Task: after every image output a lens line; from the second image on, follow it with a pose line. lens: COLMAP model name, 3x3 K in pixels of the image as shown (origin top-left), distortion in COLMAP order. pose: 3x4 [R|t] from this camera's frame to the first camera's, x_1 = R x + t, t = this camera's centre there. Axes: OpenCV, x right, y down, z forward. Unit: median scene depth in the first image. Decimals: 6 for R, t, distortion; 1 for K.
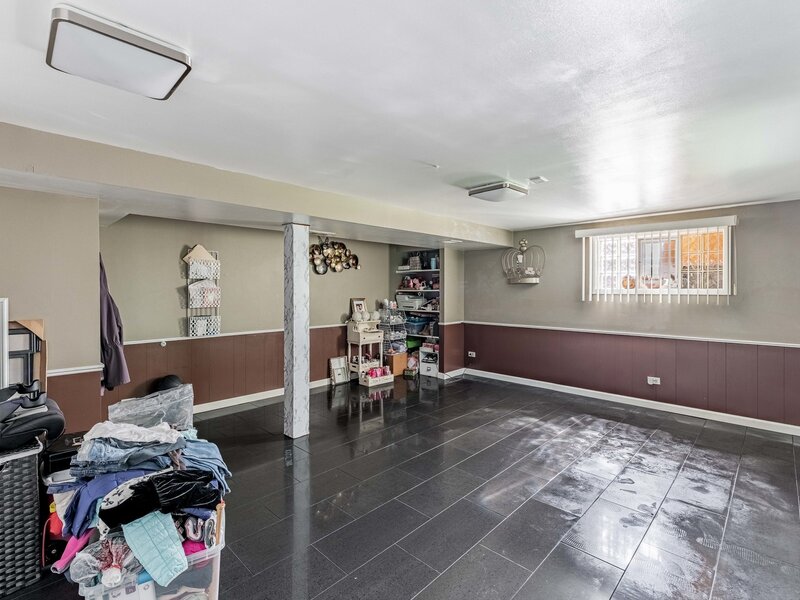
lens RADIAL K [[385.7, 0, 399.3], [0, 385.7, 295.5], [0, 0, 1]] dist [-0.000130, -0.000472]
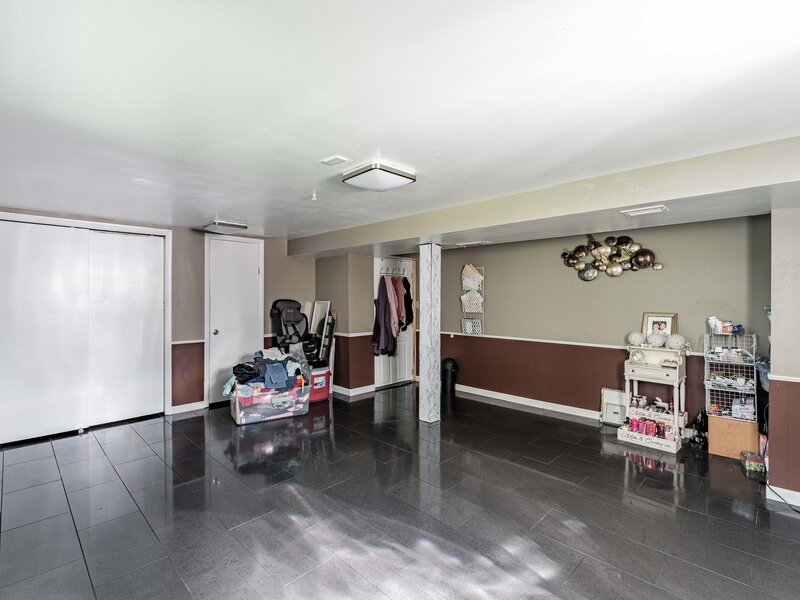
lens RADIAL K [[385.7, 0, 399.3], [0, 385.7, 295.5], [0, 0, 1]] dist [-0.000130, -0.000472]
pose [[-0.008597, -0.004286, -0.999954, 0.805790], [-0.019999, 0.999792, -0.004113, -0.015813], [0.999763, 0.019963, -0.008680, 0.789804]]
